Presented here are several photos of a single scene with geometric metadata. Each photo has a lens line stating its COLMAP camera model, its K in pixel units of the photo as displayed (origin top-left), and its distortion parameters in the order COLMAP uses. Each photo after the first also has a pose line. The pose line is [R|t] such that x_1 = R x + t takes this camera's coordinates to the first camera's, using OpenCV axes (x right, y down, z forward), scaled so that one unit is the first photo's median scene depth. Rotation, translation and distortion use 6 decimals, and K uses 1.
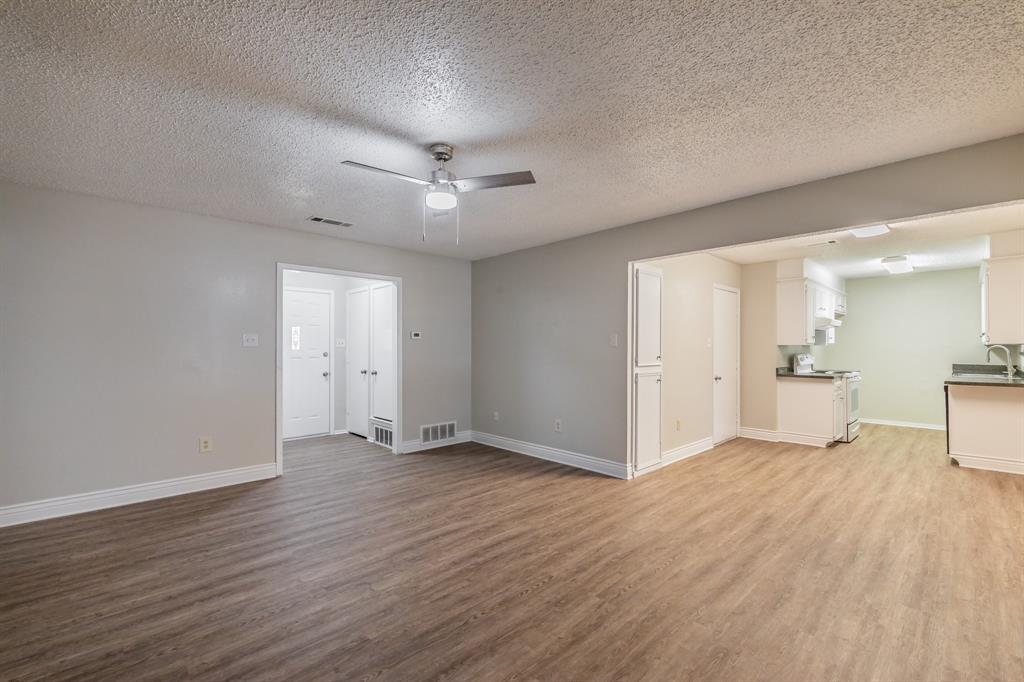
lens RADIAL K [[438.1, 0, 516.3], [0, 438.1, 344.4], [0, 0, 1]] dist [0.000090, -0.000034]
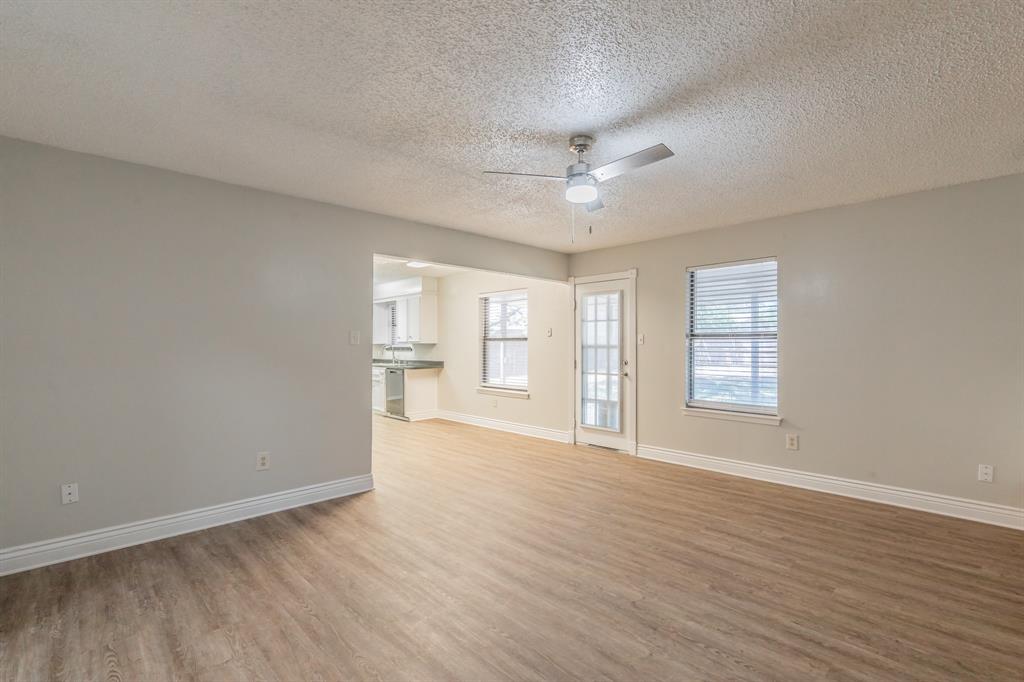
lens RADIAL K [[471.7, 0, 519.3], [0, 471.7, 346.6], [0, 0, 1]] dist [-0.000970, 0.000056]
pose [[-0.017902, -0.002671, 0.999836, -0.756619], [-0.003429, 0.999991, 0.002610, 0.004043], [-0.999834, -0.003382, -0.017911, 0.722146]]
